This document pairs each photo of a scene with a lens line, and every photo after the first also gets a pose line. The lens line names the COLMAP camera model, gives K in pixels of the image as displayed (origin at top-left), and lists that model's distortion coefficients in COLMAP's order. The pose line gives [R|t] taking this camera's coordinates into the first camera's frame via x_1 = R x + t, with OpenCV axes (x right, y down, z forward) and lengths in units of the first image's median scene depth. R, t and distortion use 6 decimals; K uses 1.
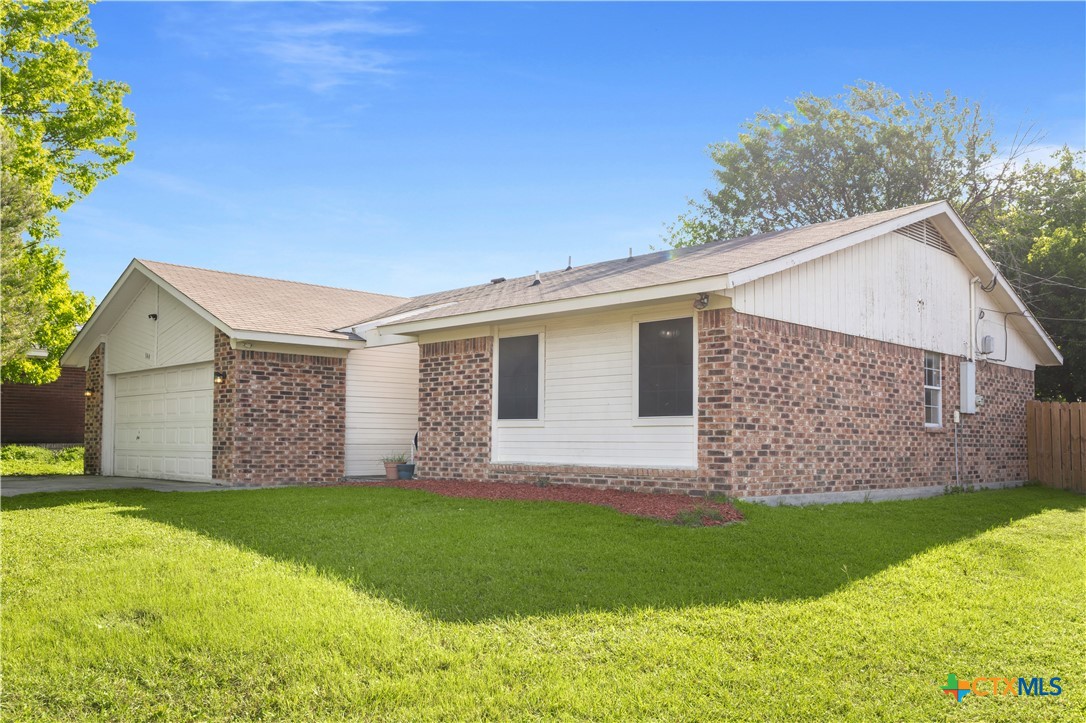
lens RADIAL K [[938.0, 0, 543.0], [0, 938.0, 361.5], [0, 0, 1]] dist [-0.004471, -0.001085]
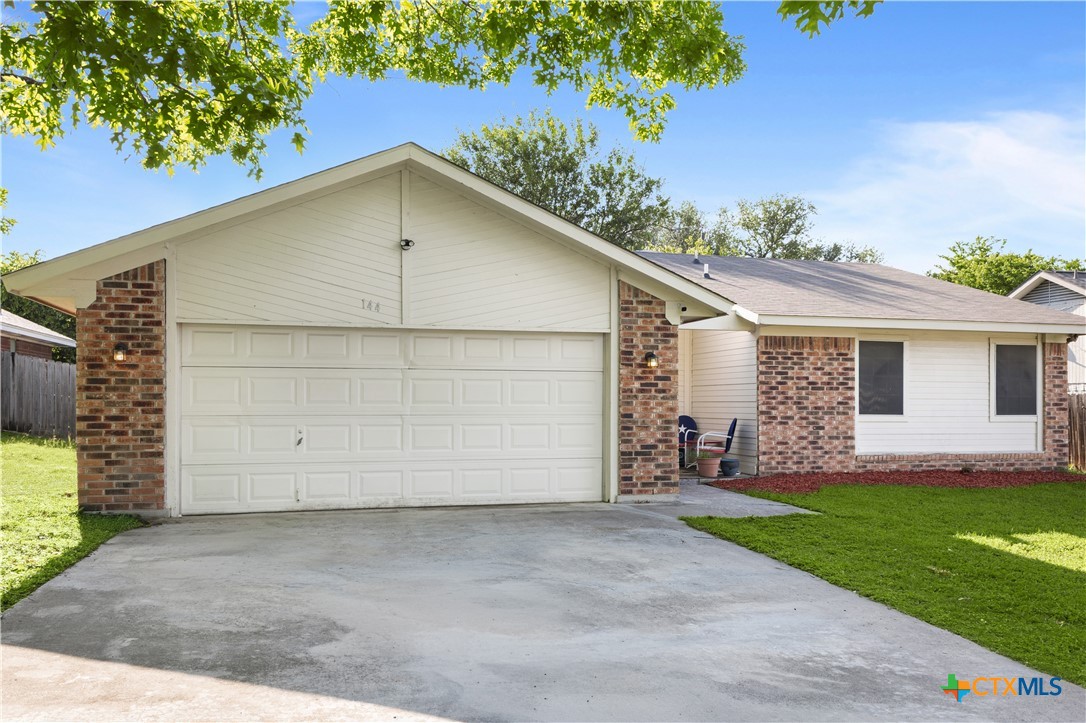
lens RADIAL K [[819.9, 0, 543.0], [0, 819.9, 361.5], [0, 0, 1]] dist [0.002509, 0.000349]
pose [[0.506396, 0.037766, 0.861474, -1.039719], [-0.077693, 0.996975, 0.001963, 0.026058], [-0.858794, -0.067925, 0.507798, 0.813851]]
